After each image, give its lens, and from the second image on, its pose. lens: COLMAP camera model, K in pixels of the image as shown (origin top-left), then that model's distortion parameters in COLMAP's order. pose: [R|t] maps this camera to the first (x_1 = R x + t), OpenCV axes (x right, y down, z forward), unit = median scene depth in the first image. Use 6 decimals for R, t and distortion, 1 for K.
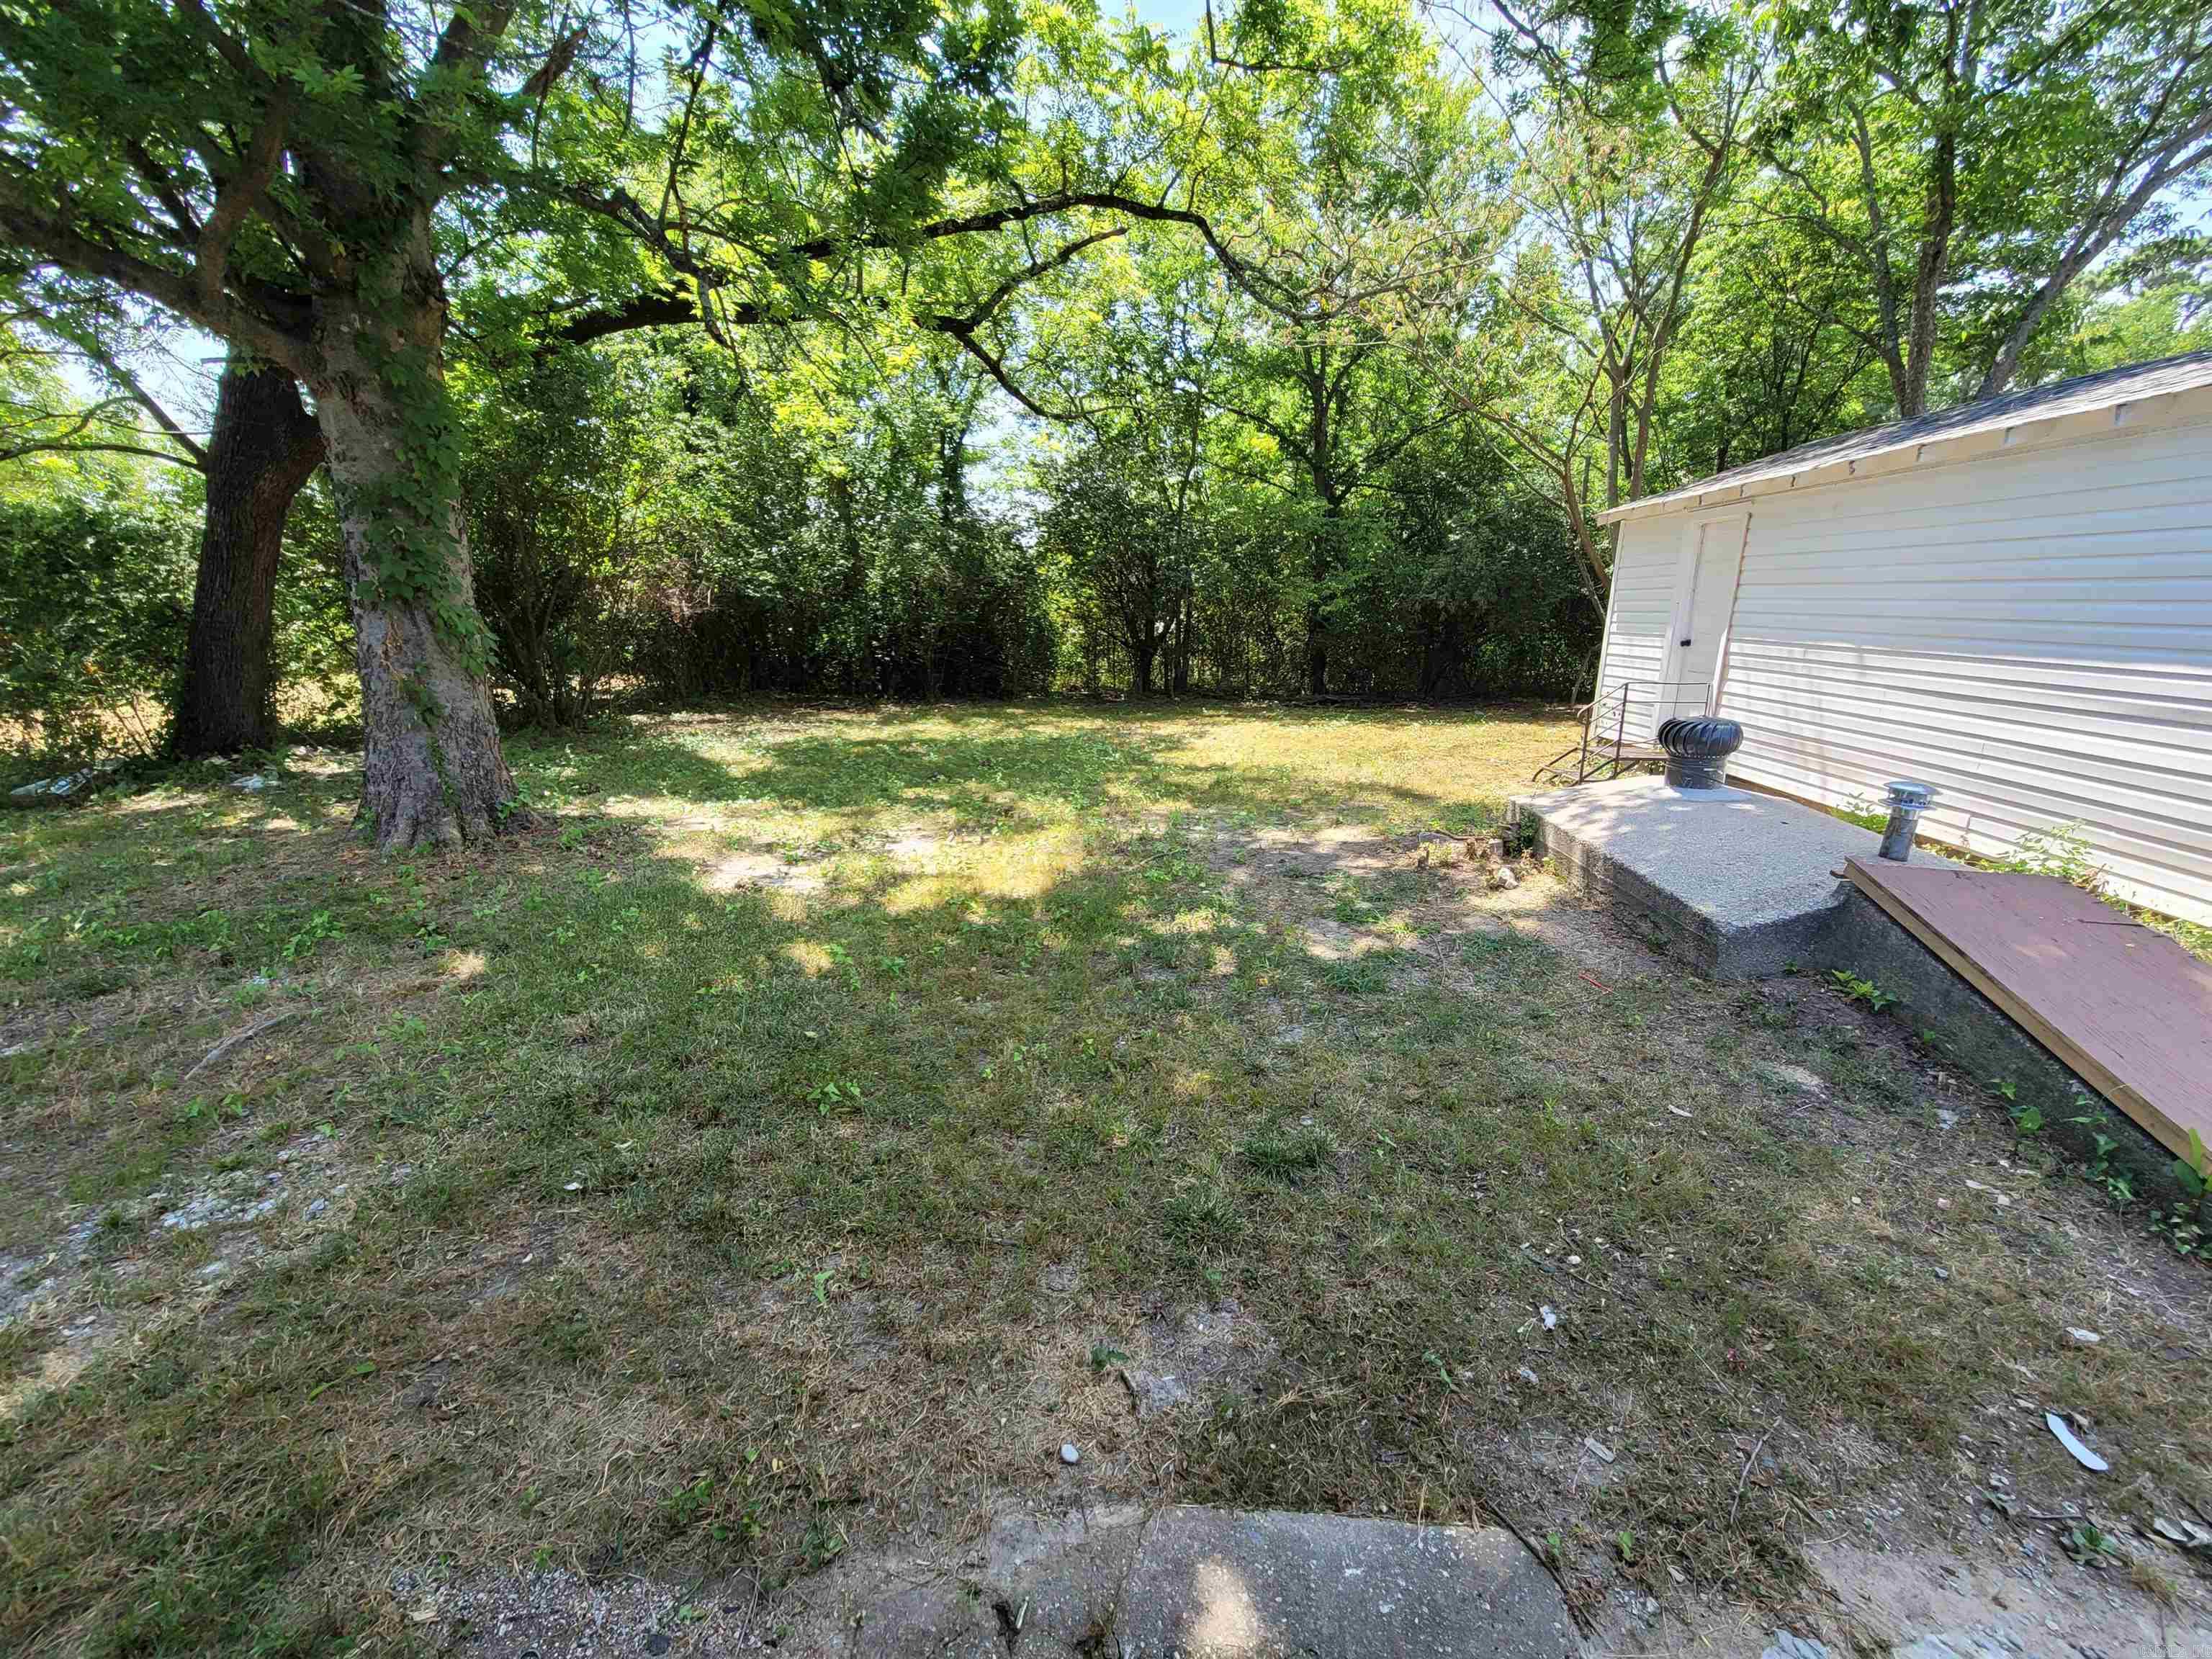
lens RADIAL K [[919.7, 0, 1109.7], [0, 919.7, 831.8], [0, 0, 1]] dist [0.012659, 0.000187]
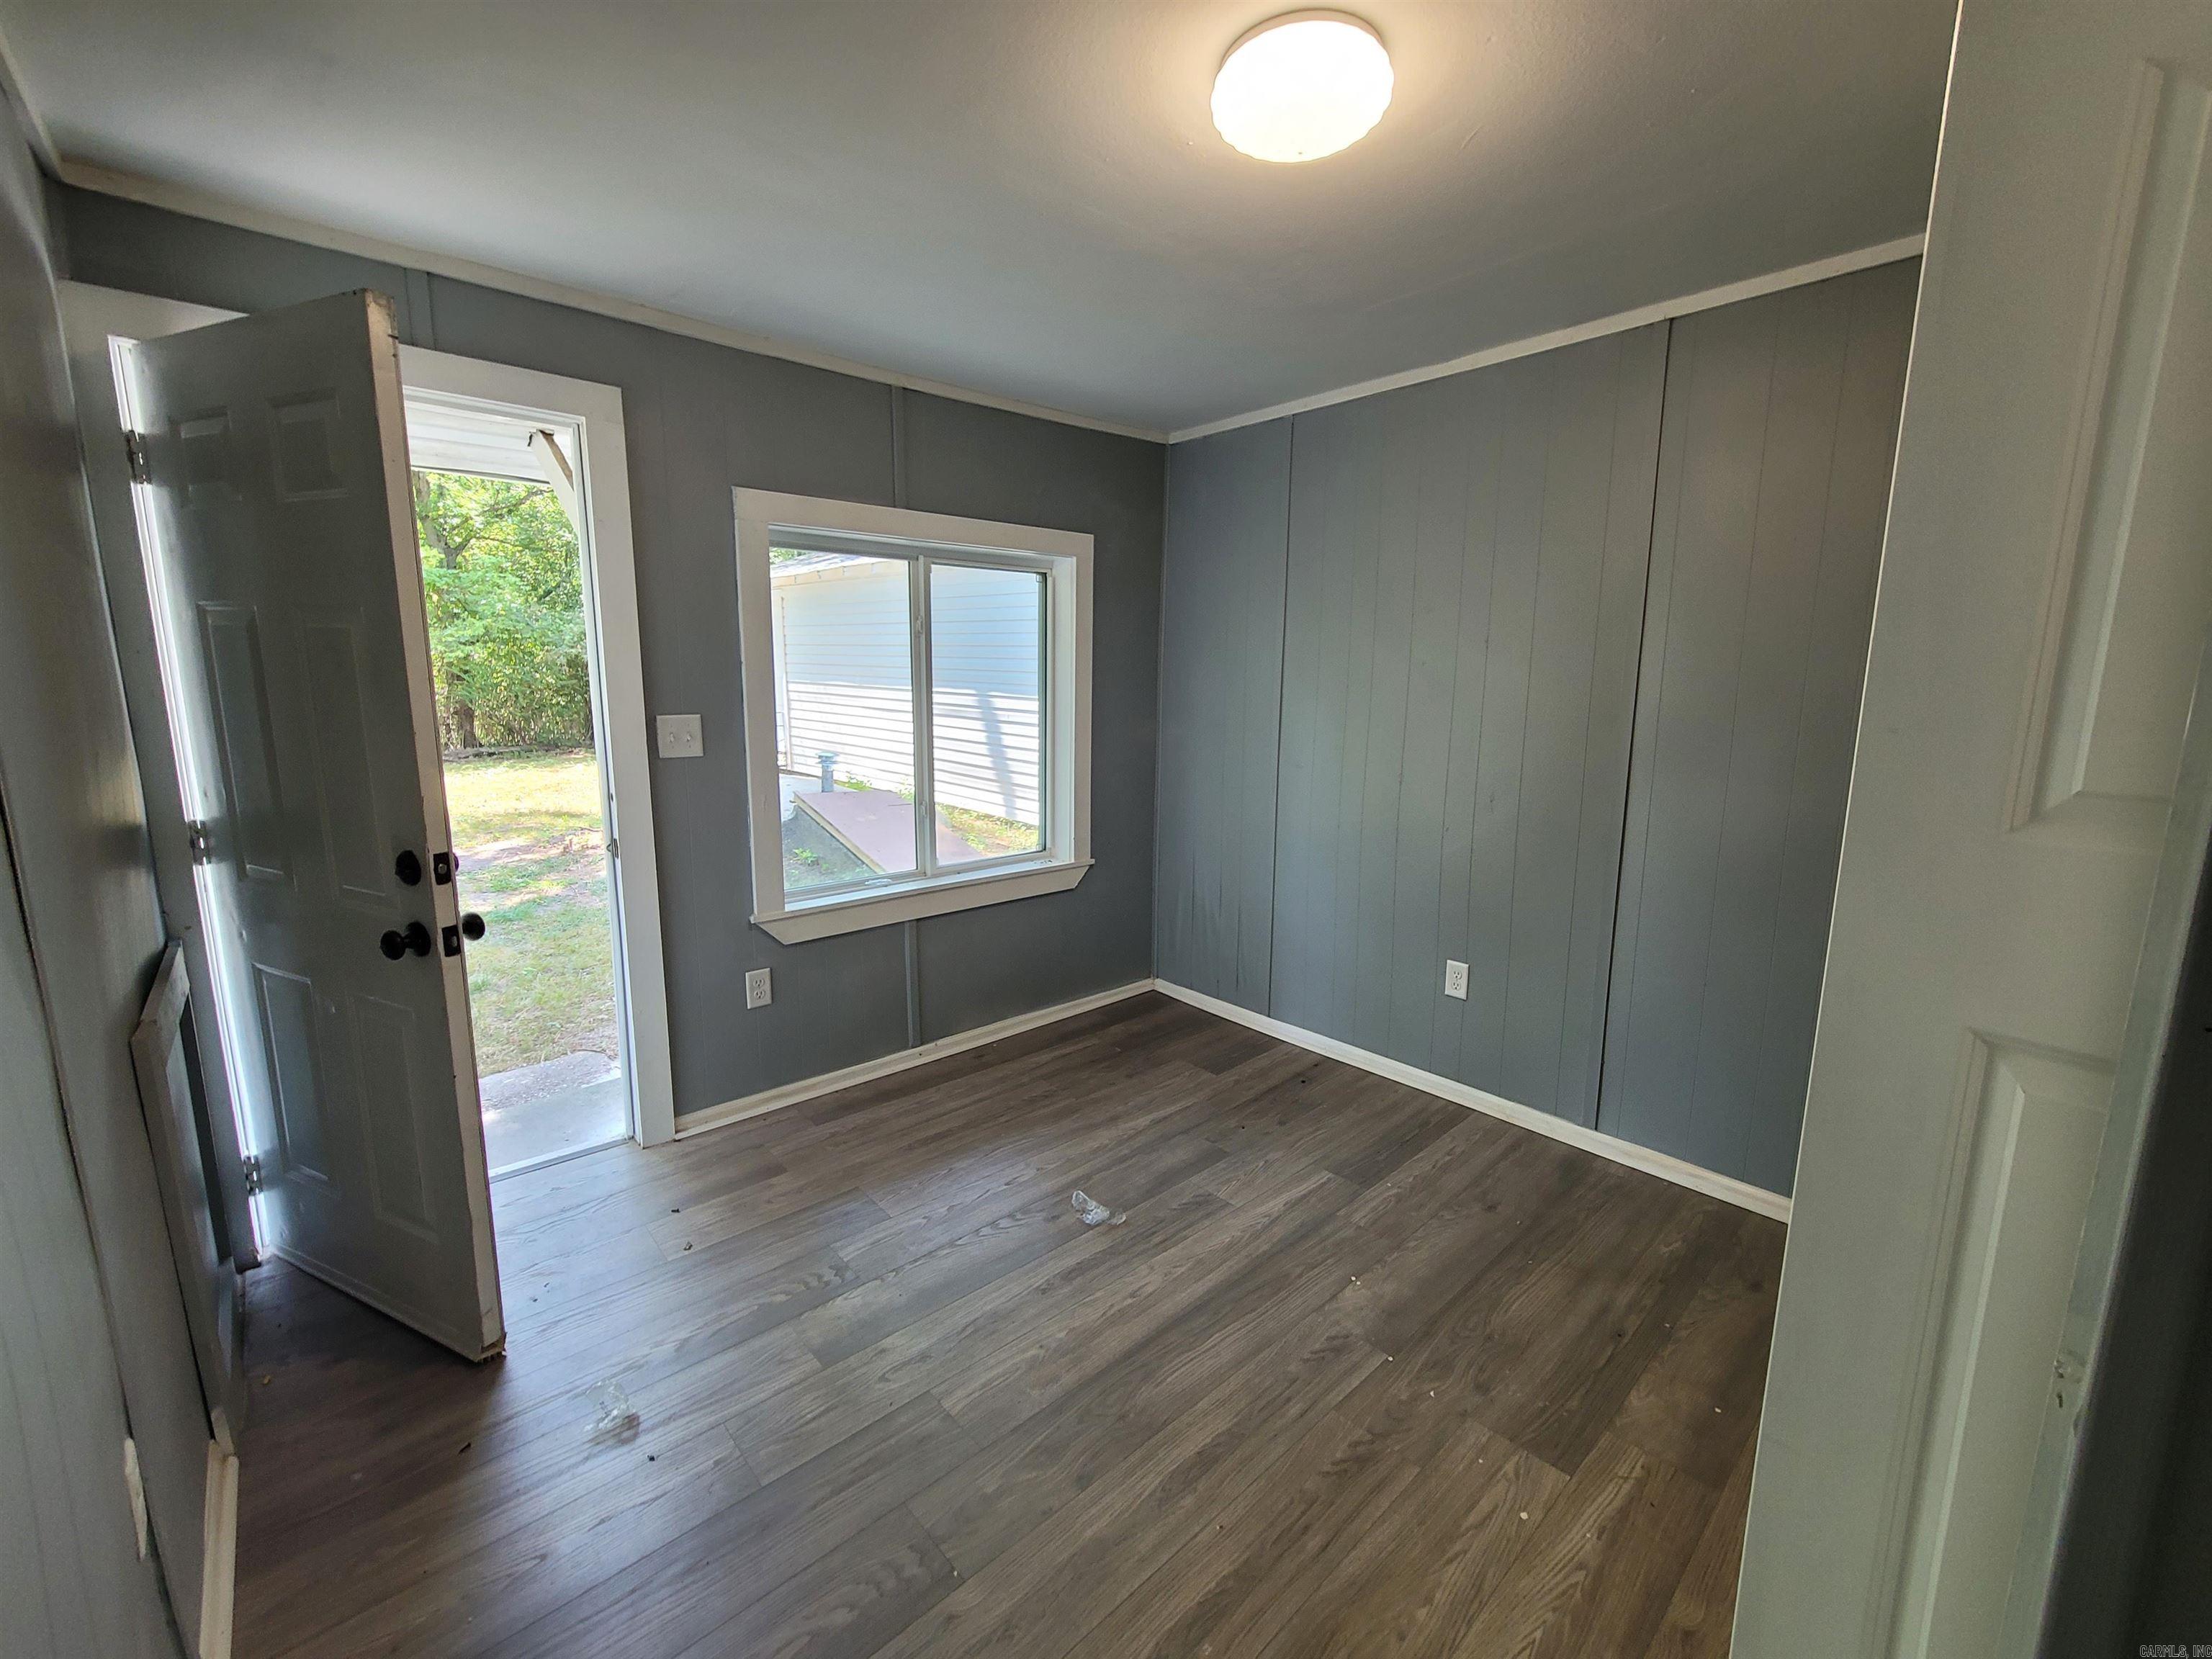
lens RADIAL K [[919.7, 0, 1109.7], [0, 919.7, 831.8], [0, 0, 1]] dist [0.012659, 0.000187]
pose [[0.684975, -0.142802, 0.714434, -0.054633], [0.180486, 0.983297, 0.023500, 0.083189], [-0.705857, 0.112849, 0.699308, -0.352391]]
